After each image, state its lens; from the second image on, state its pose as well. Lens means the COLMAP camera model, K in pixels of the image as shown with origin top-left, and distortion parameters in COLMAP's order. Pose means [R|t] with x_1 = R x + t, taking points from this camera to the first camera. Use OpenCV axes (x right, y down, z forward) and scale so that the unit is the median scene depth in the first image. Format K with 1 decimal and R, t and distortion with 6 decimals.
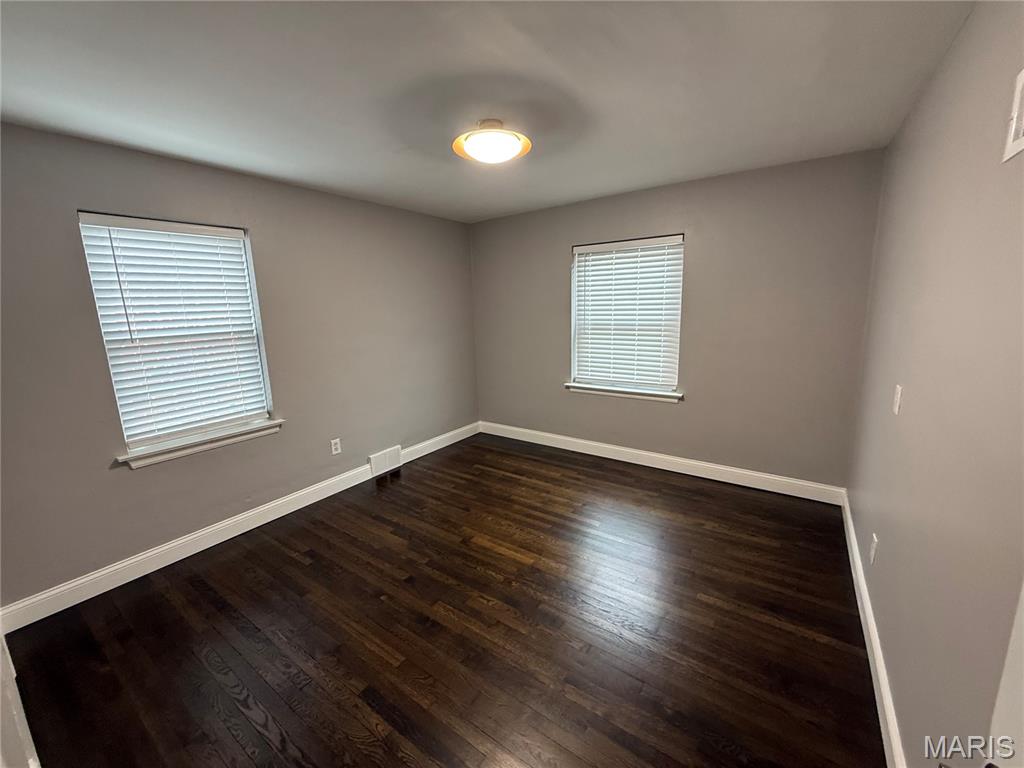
lens RADIAL K [[409.1, 0, 511.1], [0, 409.1, 377.3], [0, 0, 1]] dist [-0.019590, -0.000117]
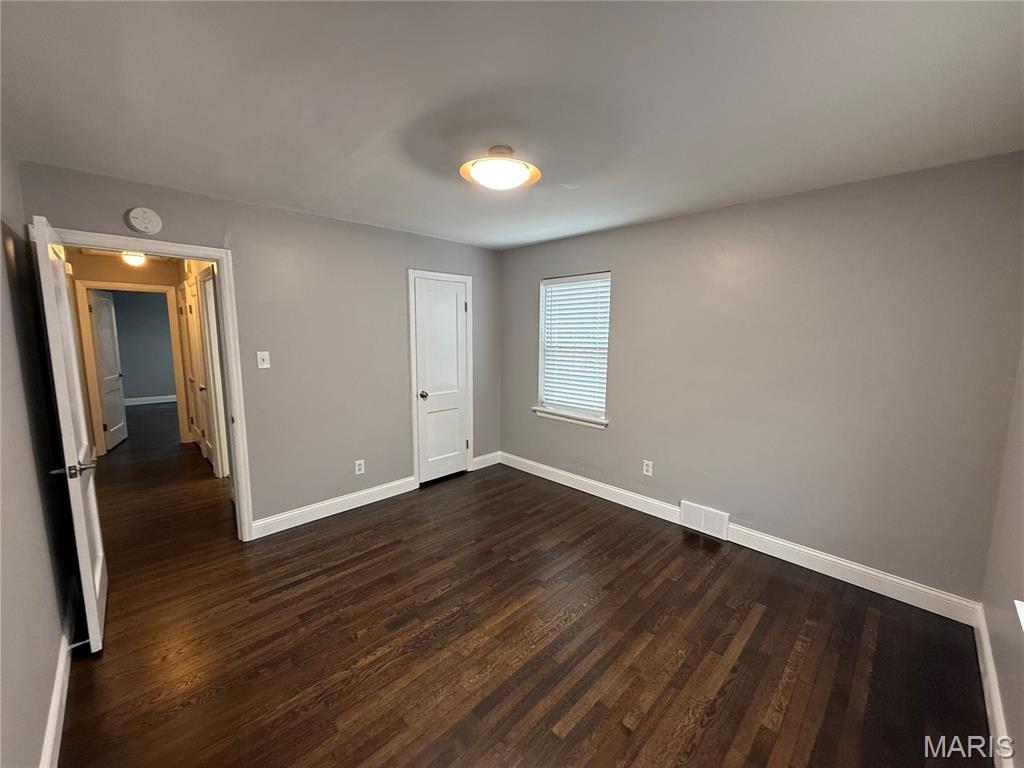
lens RADIAL K [[405.4, 0, 509.4], [0, 405.4, 383.4], [0, 0, 1]] dist [-0.003387, -0.000589]
pose [[-0.196010, 0.155559, -0.968185, 0.657471], [-0.171282, 0.966728, 0.190001, -0.189186], [0.965527, 0.203075, -0.162844, 0.884230]]
